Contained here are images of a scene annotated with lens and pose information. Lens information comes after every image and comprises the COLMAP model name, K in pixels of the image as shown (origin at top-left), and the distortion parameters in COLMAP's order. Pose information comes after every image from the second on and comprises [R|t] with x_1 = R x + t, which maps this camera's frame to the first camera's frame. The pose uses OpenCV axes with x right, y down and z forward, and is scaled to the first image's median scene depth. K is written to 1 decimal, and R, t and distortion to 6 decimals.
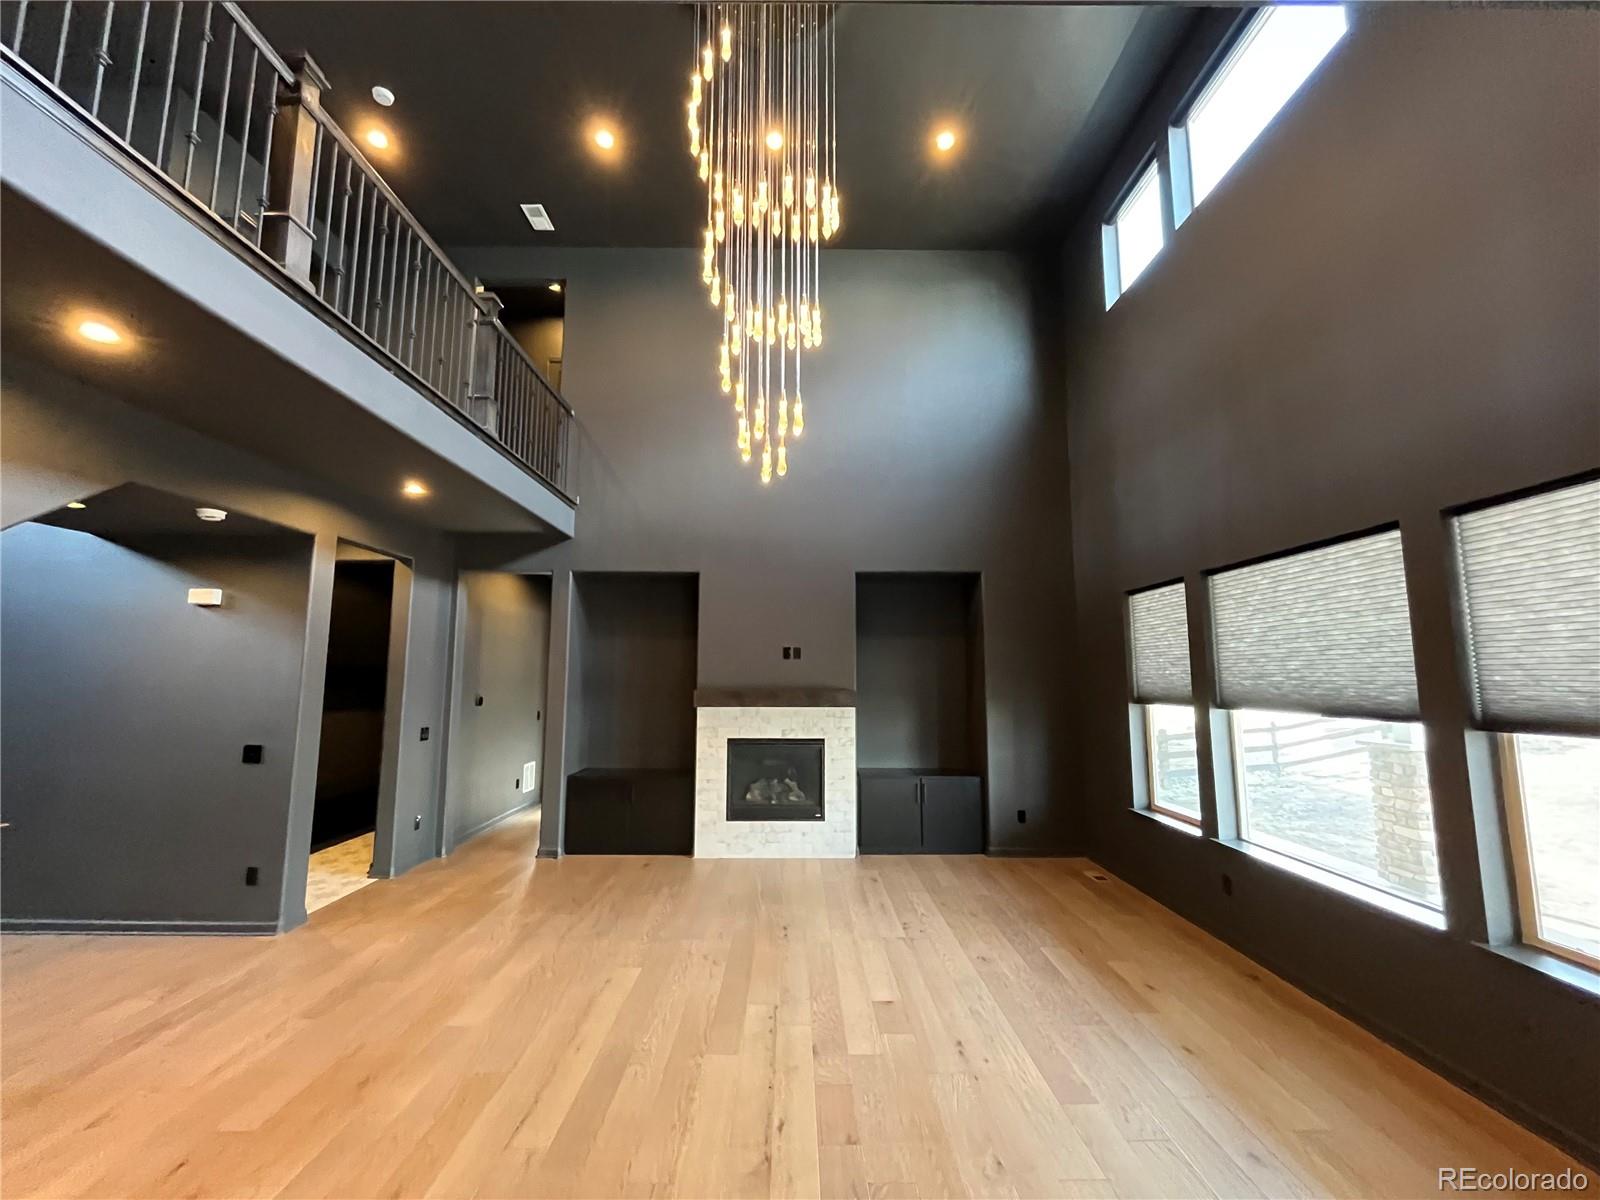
lens RADIAL K [[648.6, 0, 800.0], [0, 648.6, 600.0], [0, 0, 1]] dist [0.000993, 0.000225]
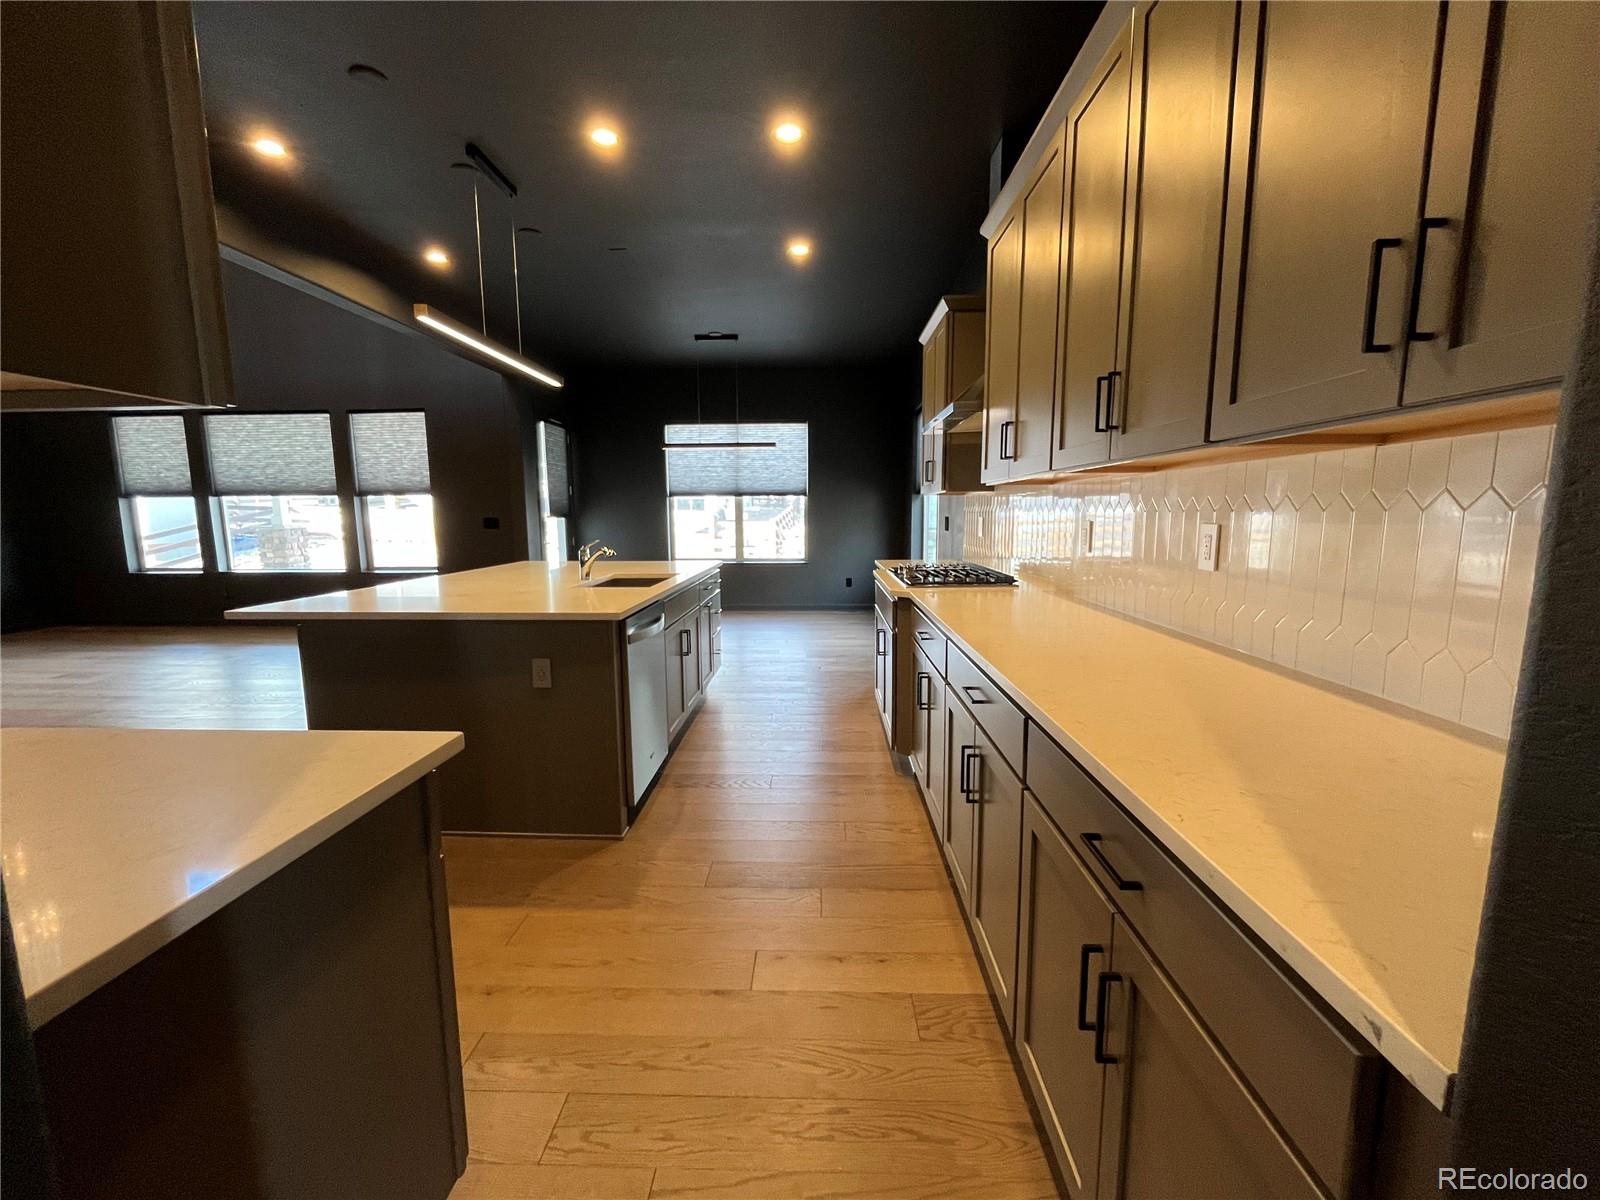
lens RADIAL K [[648.6, 0, 800.0], [0, 648.6, 600.0], [0, 0, 1]] dist [0.000993, 0.000225]
pose [[0.035004, -0.136994, 0.989953, -1.250609], [-0.109458, 0.984076, 0.140051, 0.034200], [-0.993375, -0.113260, 0.019452, -0.717192]]
